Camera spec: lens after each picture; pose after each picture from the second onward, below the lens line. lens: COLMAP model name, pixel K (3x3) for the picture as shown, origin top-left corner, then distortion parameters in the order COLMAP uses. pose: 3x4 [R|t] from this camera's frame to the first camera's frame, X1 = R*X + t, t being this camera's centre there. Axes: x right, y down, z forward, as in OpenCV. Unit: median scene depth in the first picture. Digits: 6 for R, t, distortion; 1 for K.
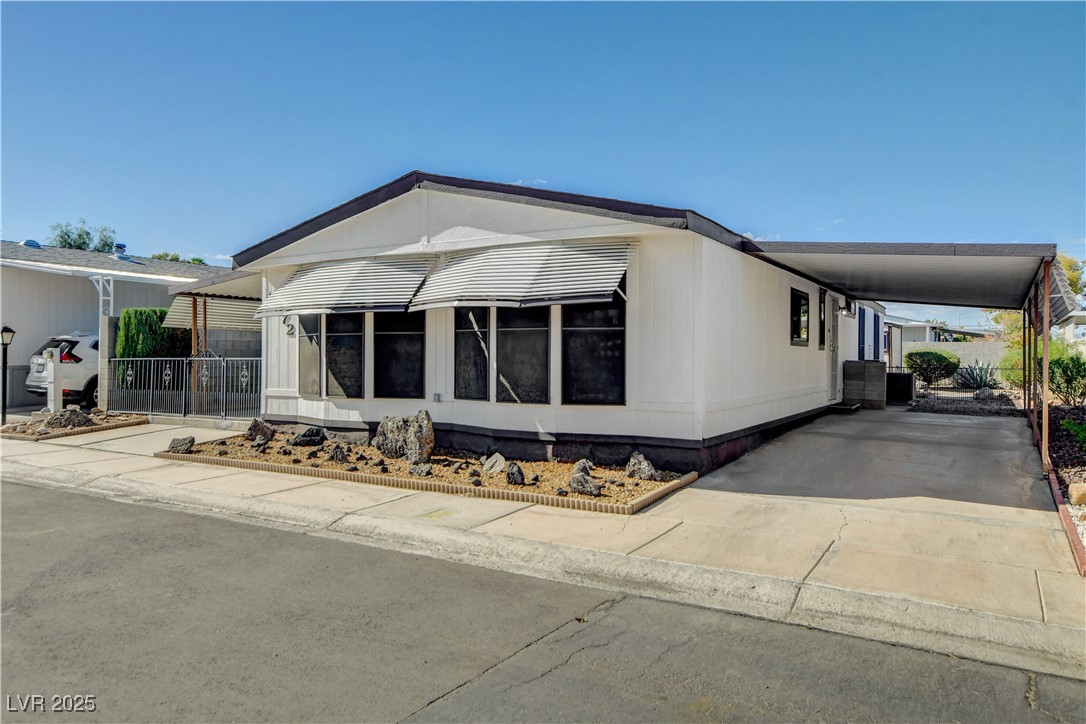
lens RADIAL K [[775.9, 0, 541.3], [0, 775.9, 360.1], [0, 0, 1]] dist [0.007460, 0.004094]
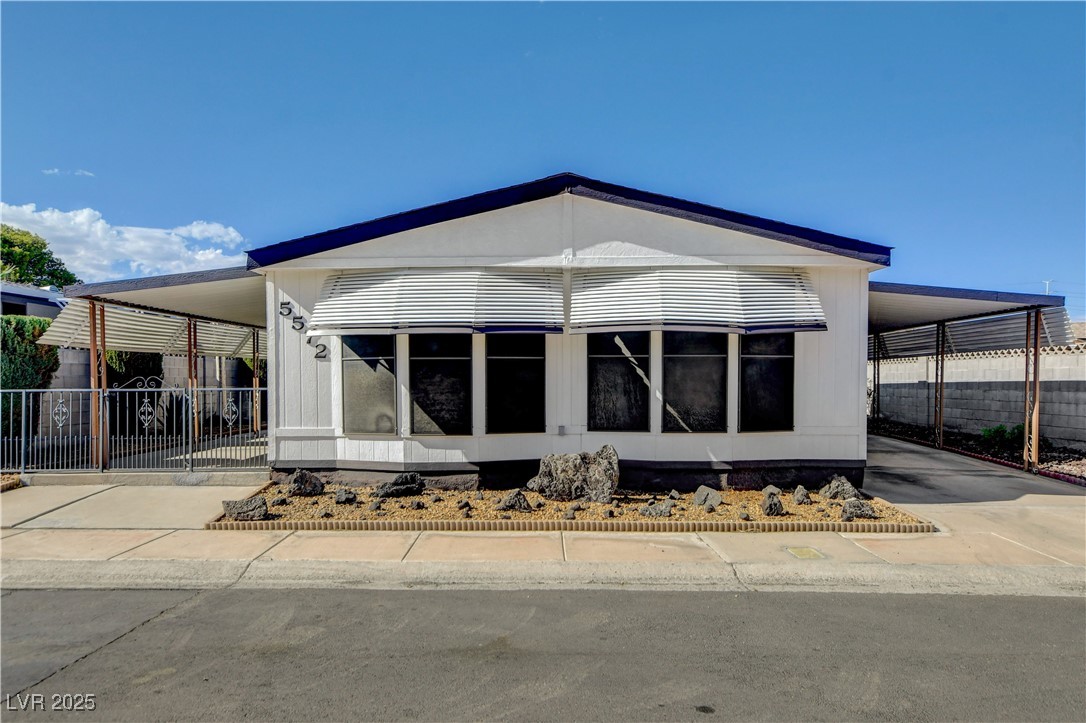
lens RADIAL K [[750.4, 0, 547.8], [0, 750.4, 407.3], [0, 0, 1]] dist [0.009573, 0.004642]
pose [[0.856541, -0.020084, 0.515687, -0.633111], [0.006811, 0.999595, 0.027617, -0.002786], [-0.516033, -0.020143, 0.856332, 0.283535]]
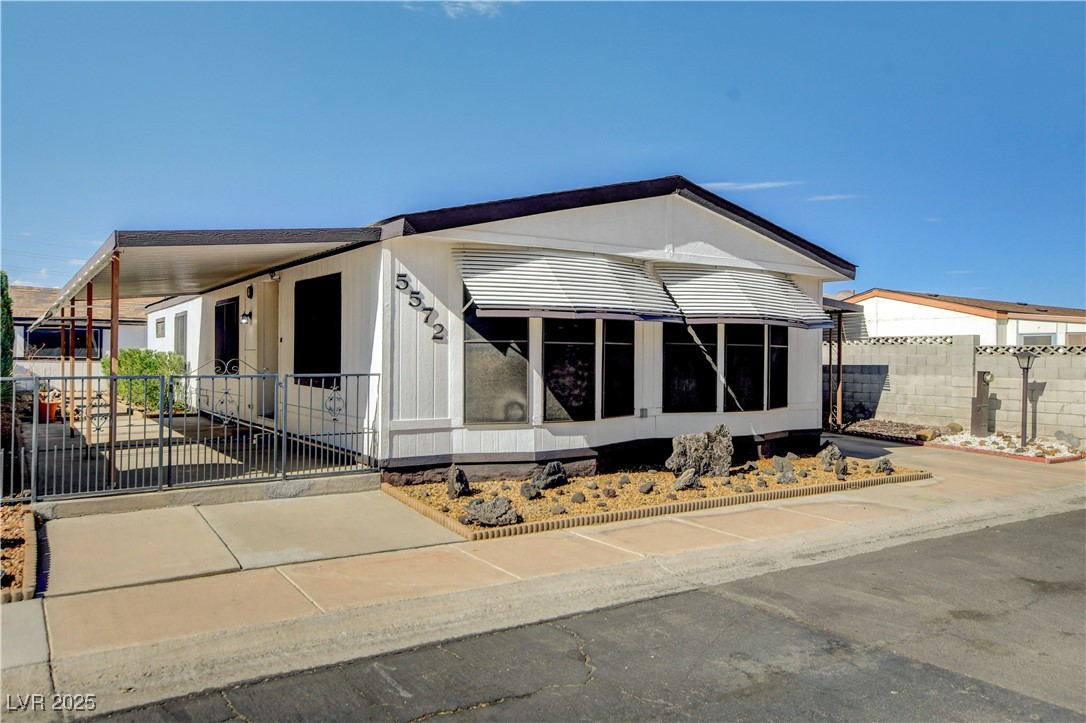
lens RADIAL K [[775.9, 0, 541.3], [0, 775.9, 359.6], [0, 0, 1]] dist [0.007460, 0.004094]
pose [[0.420750, 0.000257, 0.907177, -1.116170], [-0.000283, 1.000000, -0.000152, -0.017776], [-0.907177, -0.000193, 0.420750, 0.761537]]
